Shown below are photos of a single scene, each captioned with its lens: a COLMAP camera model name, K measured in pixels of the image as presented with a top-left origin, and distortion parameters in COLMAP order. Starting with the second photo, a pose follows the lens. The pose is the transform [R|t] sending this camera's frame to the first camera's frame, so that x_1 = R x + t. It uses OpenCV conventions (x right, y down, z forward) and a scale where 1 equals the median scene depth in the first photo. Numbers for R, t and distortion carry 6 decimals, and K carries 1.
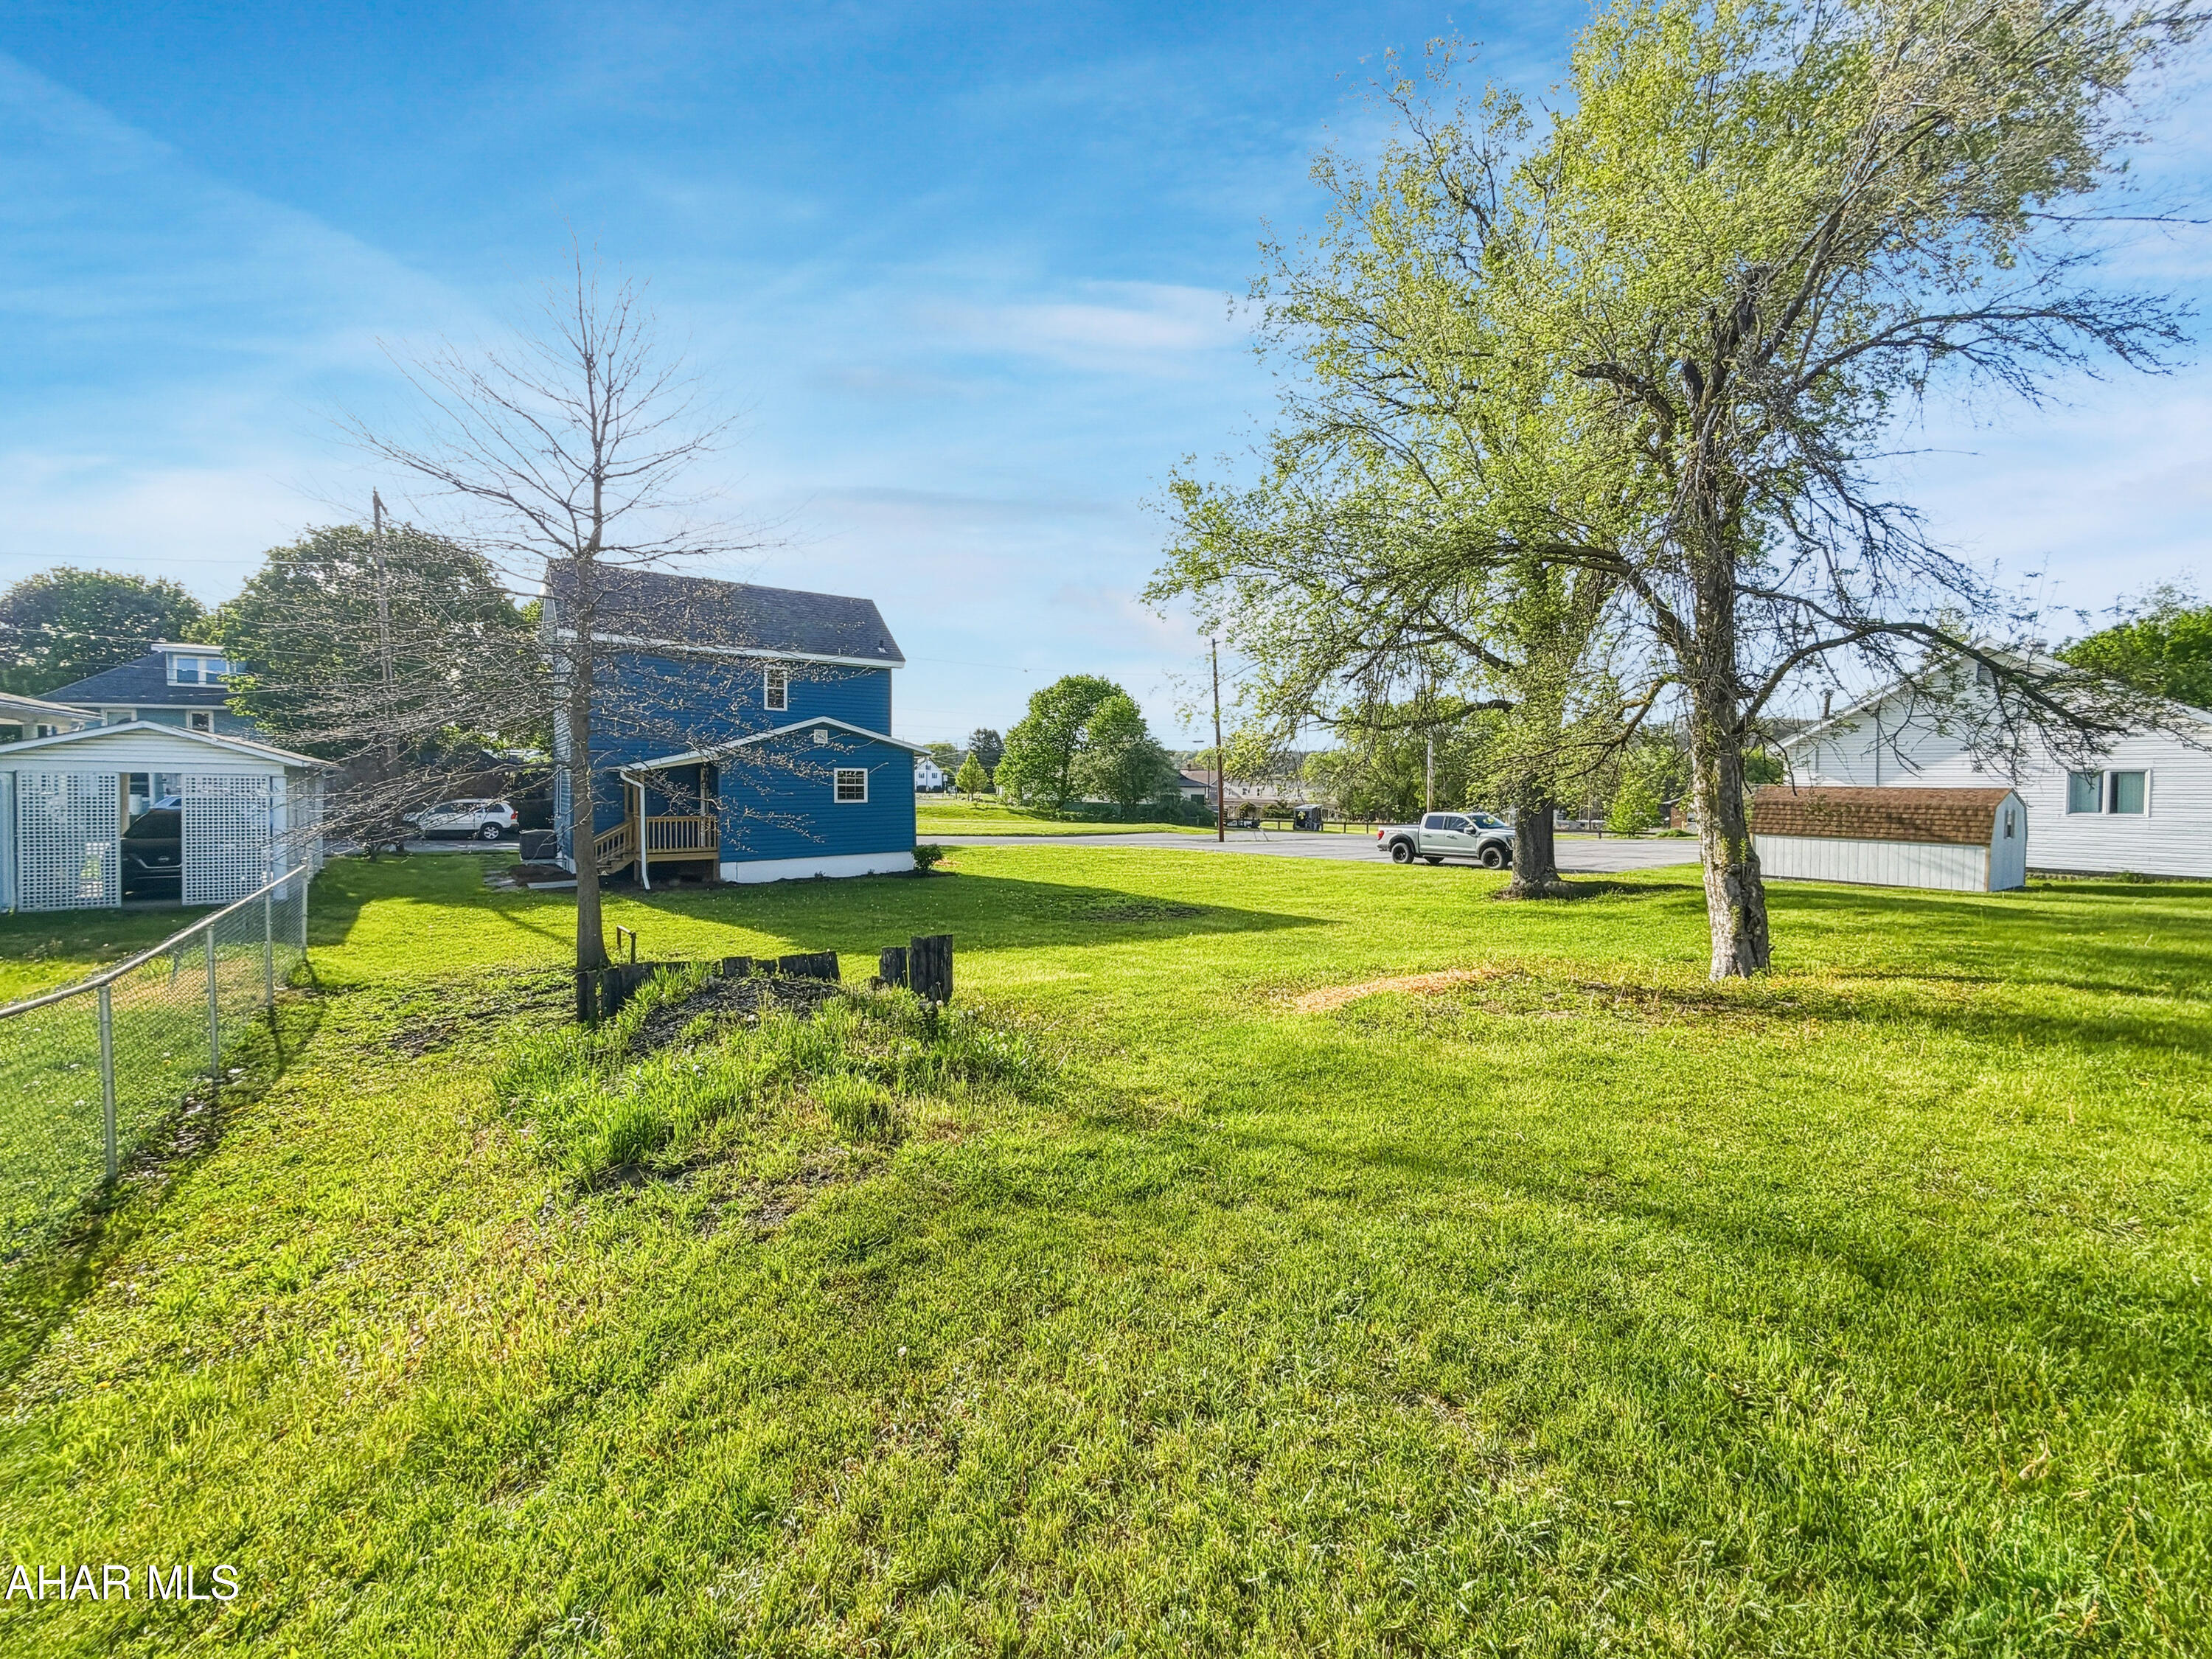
lens RADIAL K [[947.9, 0, 1106.0], [0, 947.9, 829.5], [0, 0, 1]] dist [-0.000781, -0.000119]
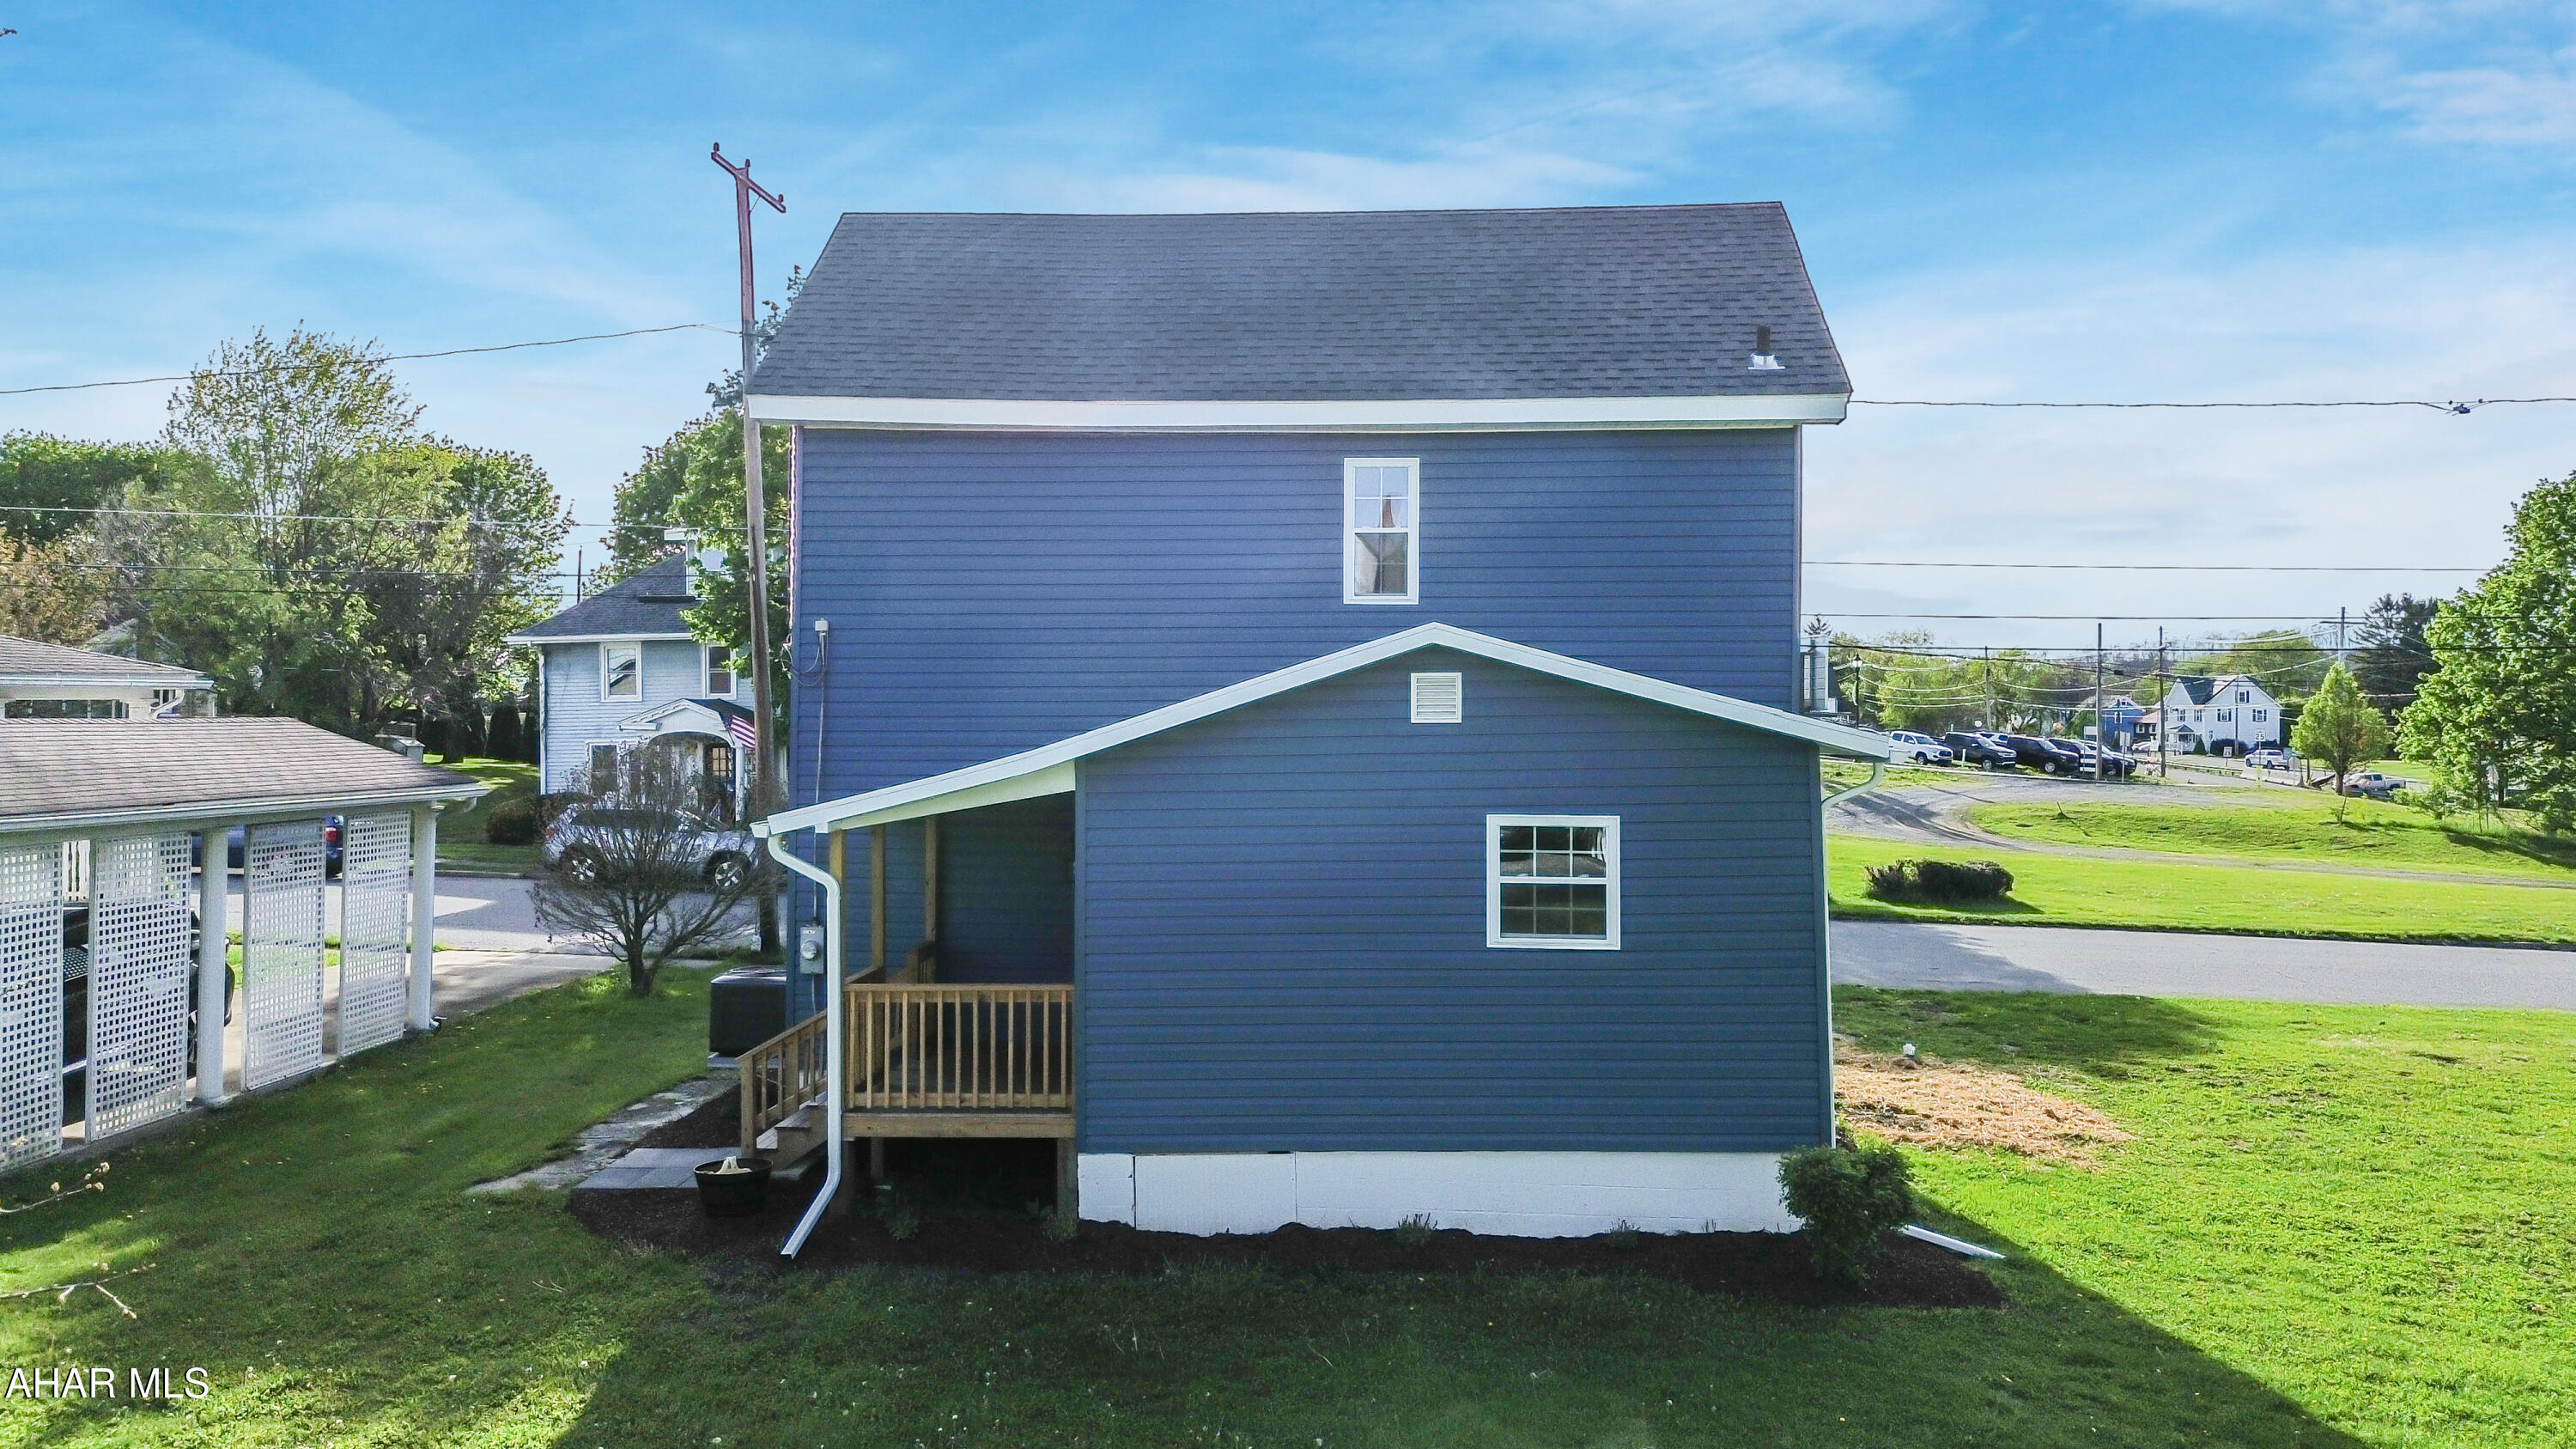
lens RADIAL K [[1812.0, 0, 1288.0], [0, 1812.0, 724.5], [0, 0, 1]] dist [0.020008, -0.003132]
pose [[0.770725, -0.006144, -0.637138, -0.009142], [-0.022112, 0.999093, -0.036383, -0.062258], [0.636784, 0.042130, 0.769890, 0.512935]]
